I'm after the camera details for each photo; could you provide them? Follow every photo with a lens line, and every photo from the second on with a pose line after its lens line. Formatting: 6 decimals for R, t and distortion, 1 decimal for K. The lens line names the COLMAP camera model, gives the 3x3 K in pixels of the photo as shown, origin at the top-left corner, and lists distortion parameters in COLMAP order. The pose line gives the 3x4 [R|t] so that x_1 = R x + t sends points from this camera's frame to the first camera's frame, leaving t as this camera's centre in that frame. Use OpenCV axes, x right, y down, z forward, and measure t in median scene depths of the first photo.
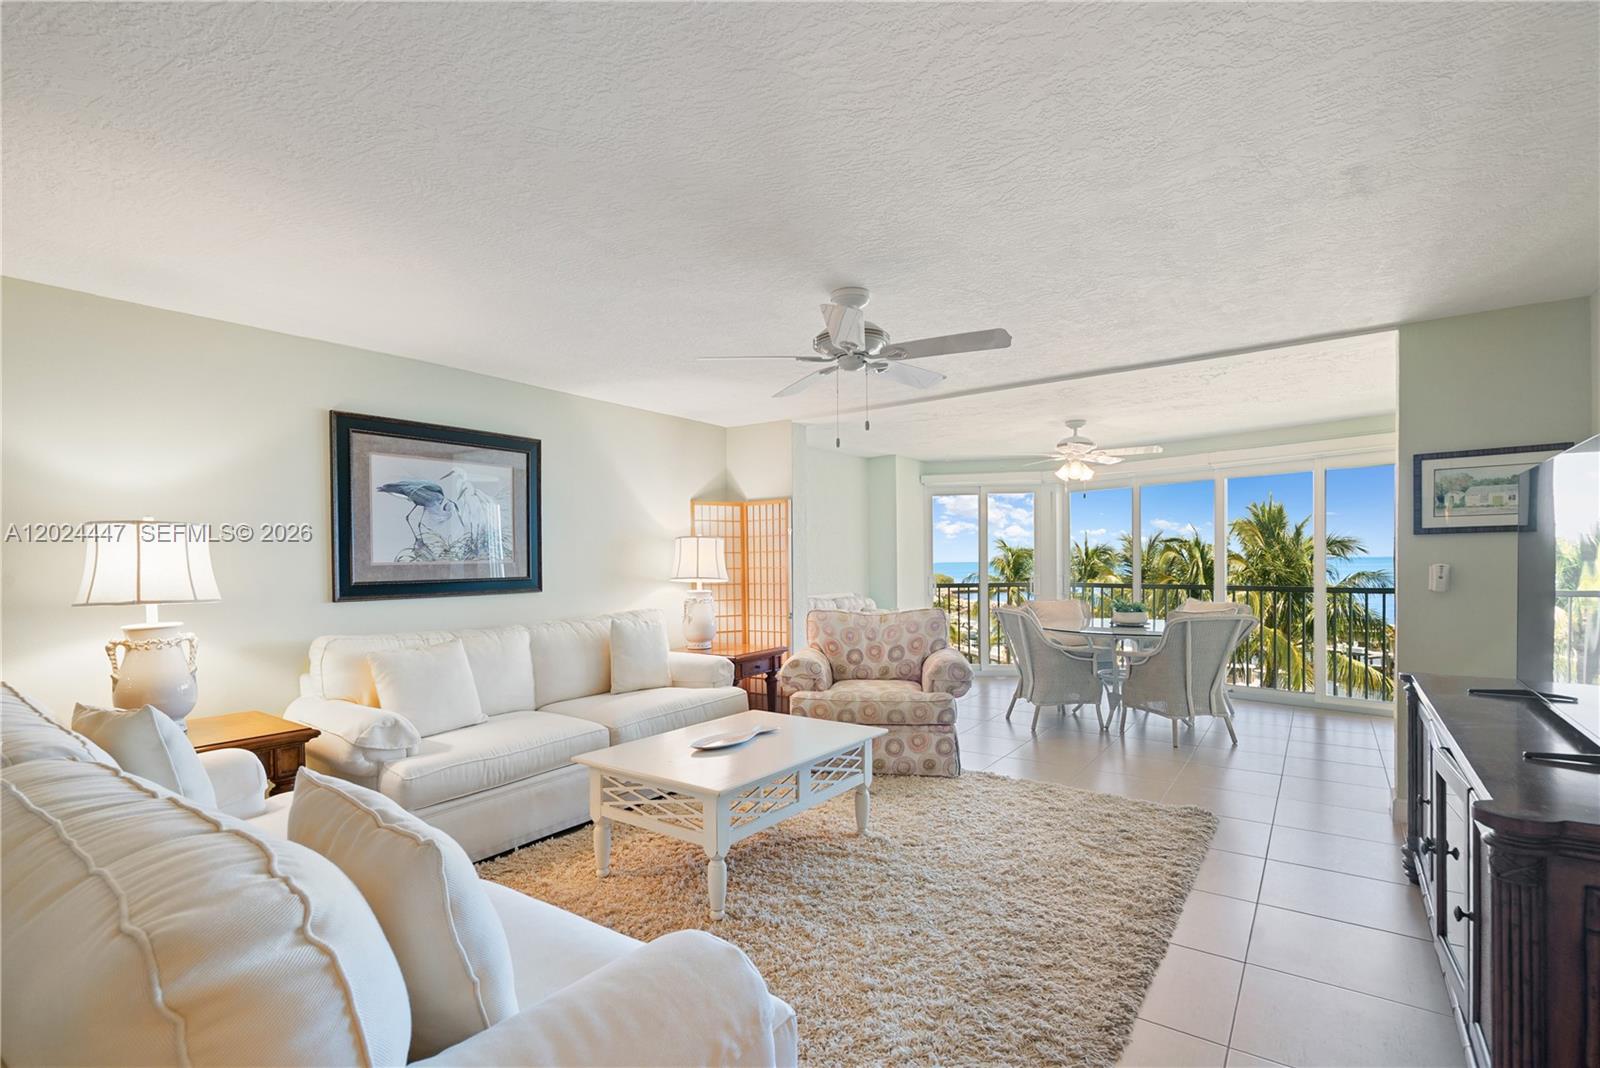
lens RADIAL K [[736.1, 0, 798.1], [0, 736.1, 564.1], [0, 0, 1]] dist [0.002101, 0.000182]
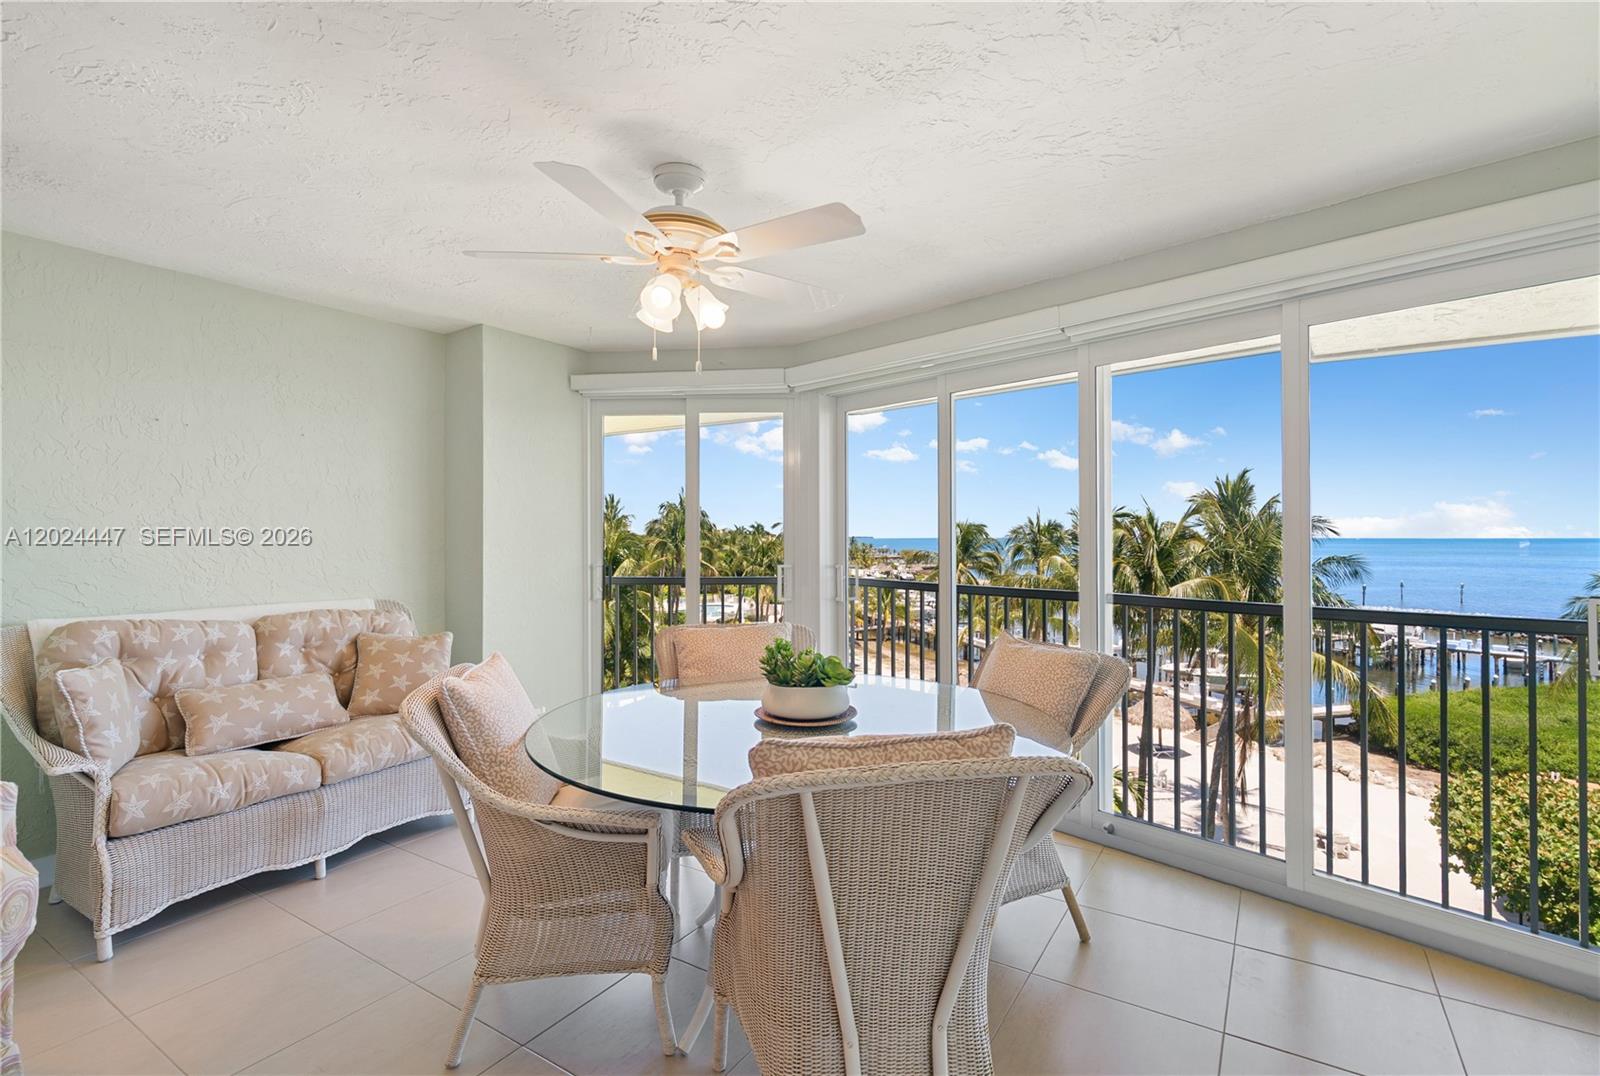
lens RADIAL K [[757.3, 0, 800.0], [0, 757.3, 538.0], [0, 0, 1]] dist [-0.001620, -0.000162]
pose [[0.999029, 0.009853, 0.042944, 0.101045], [-0.009782, 0.999950, -0.001860, -0.001405], [-0.042960, 0.001439, 0.999076, 0.145563]]
